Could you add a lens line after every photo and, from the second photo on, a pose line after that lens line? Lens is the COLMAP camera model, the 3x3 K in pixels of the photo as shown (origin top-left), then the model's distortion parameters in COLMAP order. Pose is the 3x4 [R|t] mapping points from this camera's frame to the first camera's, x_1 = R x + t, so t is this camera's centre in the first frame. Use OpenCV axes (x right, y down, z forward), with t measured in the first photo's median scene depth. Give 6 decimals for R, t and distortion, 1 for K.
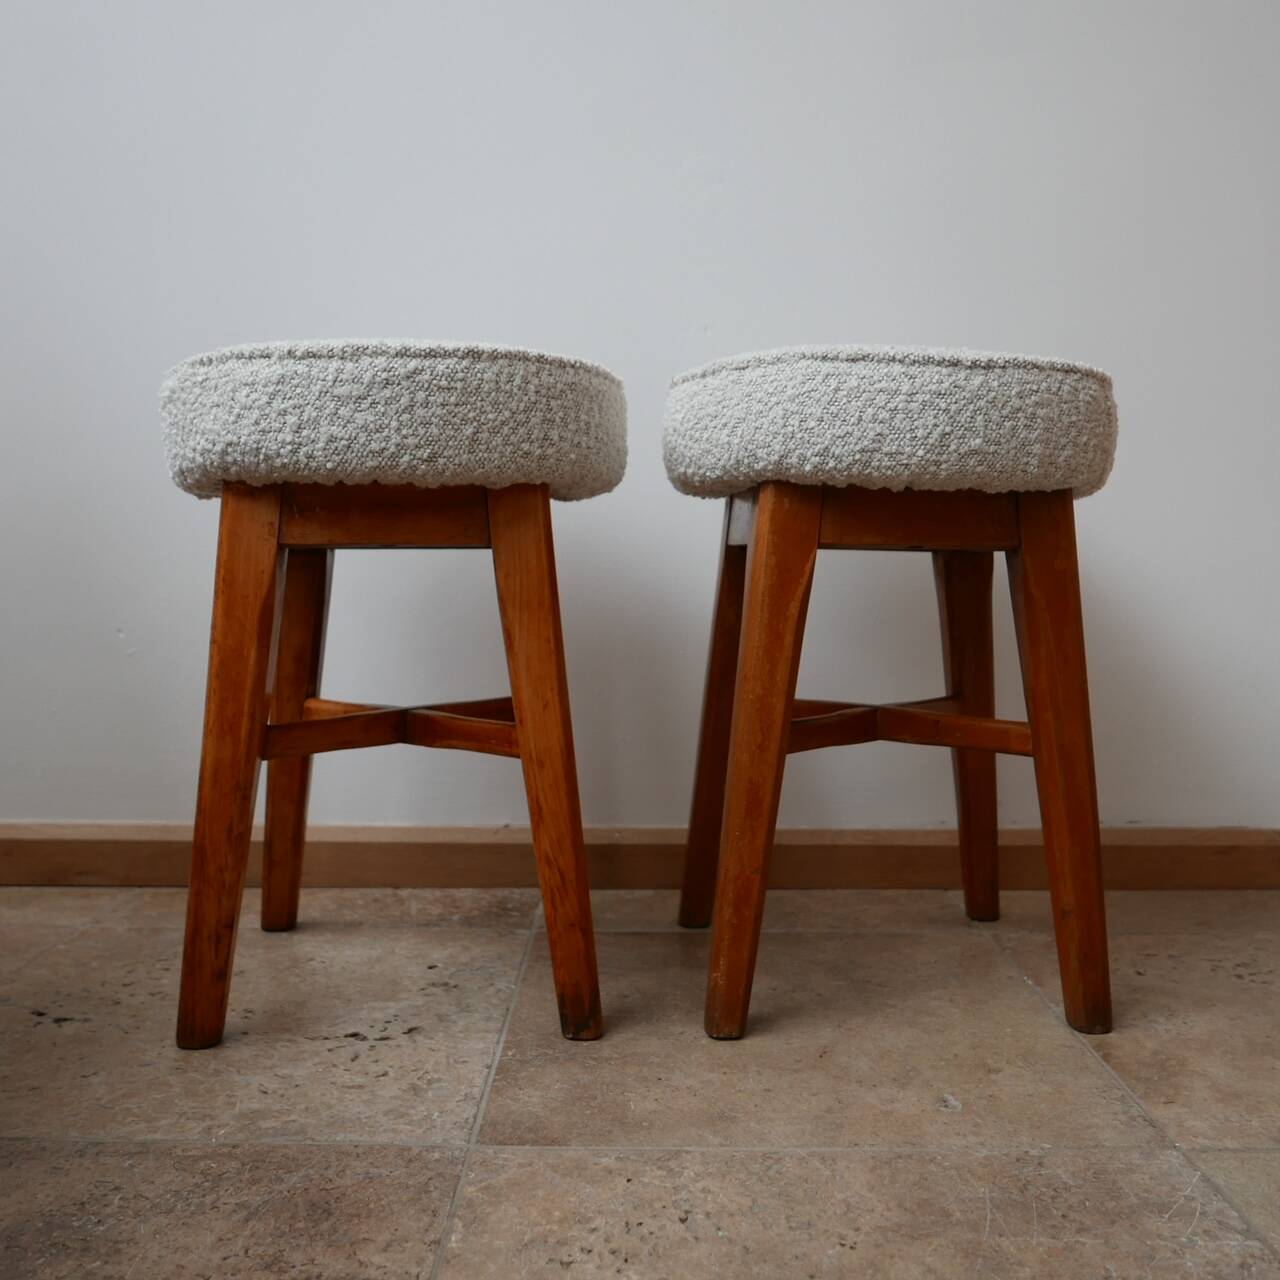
lens RADIAL K [[1332.1, 0, 640.5], [0, 1332.1, 669.2], [0, 0, 1]] dist [0.010076, 0.014679]
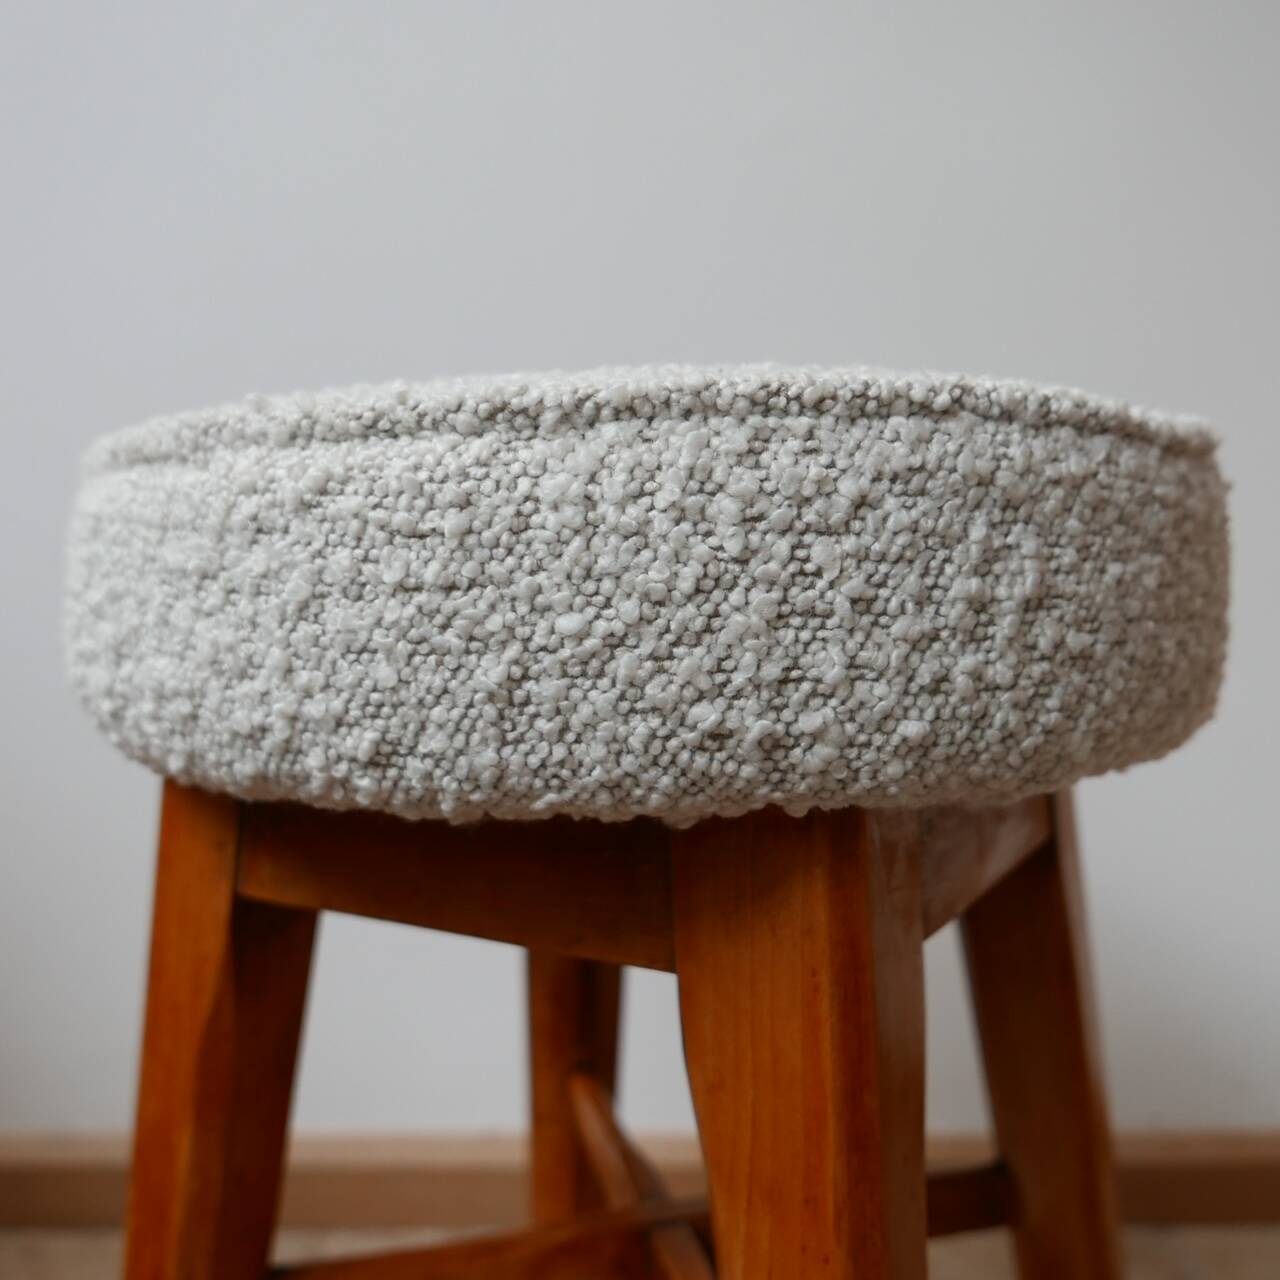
lens RADIAL K [[1225.0, 0, 640.0], [0, 1225.0, 640.0], [0, 0, 1]] dist [-0.041016, 0.045301]
pose [[0.827409, 0.024522, -0.561065, 0.049842], [-0.023461, 0.999683, 0.009095, -0.189736], [0.561110, 0.005638, 0.827722, 0.796398]]
